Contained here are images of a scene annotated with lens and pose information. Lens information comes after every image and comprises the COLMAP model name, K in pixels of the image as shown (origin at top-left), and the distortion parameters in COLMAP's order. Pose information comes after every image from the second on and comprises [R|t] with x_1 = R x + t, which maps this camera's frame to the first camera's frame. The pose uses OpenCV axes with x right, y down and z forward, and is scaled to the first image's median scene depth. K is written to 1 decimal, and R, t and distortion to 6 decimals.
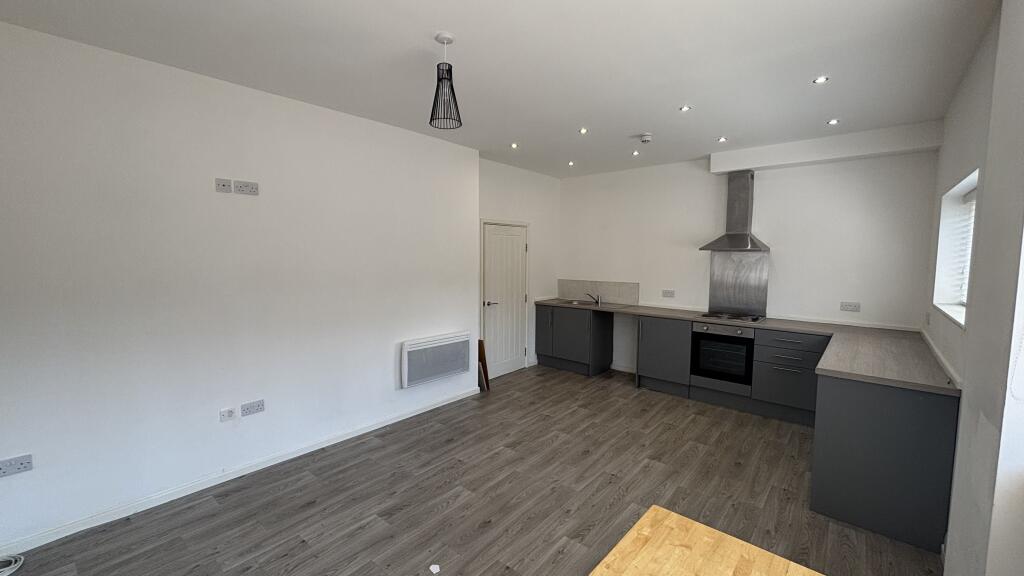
lens RADIAL K [[419.9, 0, 518.1], [0, 419.9, 287.8], [0, 0, 1]] dist [0.019613, -0.001259]
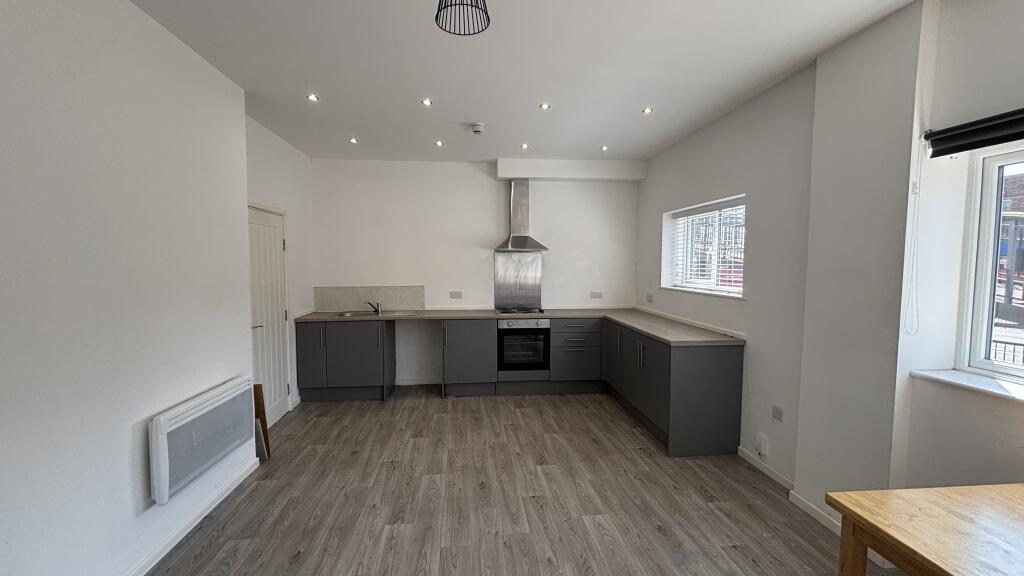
lens RADIAL K [[419.9, 0, 513.8], [0, 419.9, 283.5], [0, 0, 1]] dist [0.019613, -0.001259]
pose [[0.692643, -0.050952, 0.719479, -0.283217], [0.063024, 0.997962, 0.010000, -0.015270], [-0.718522, 0.038418, 0.694443, 0.254763]]
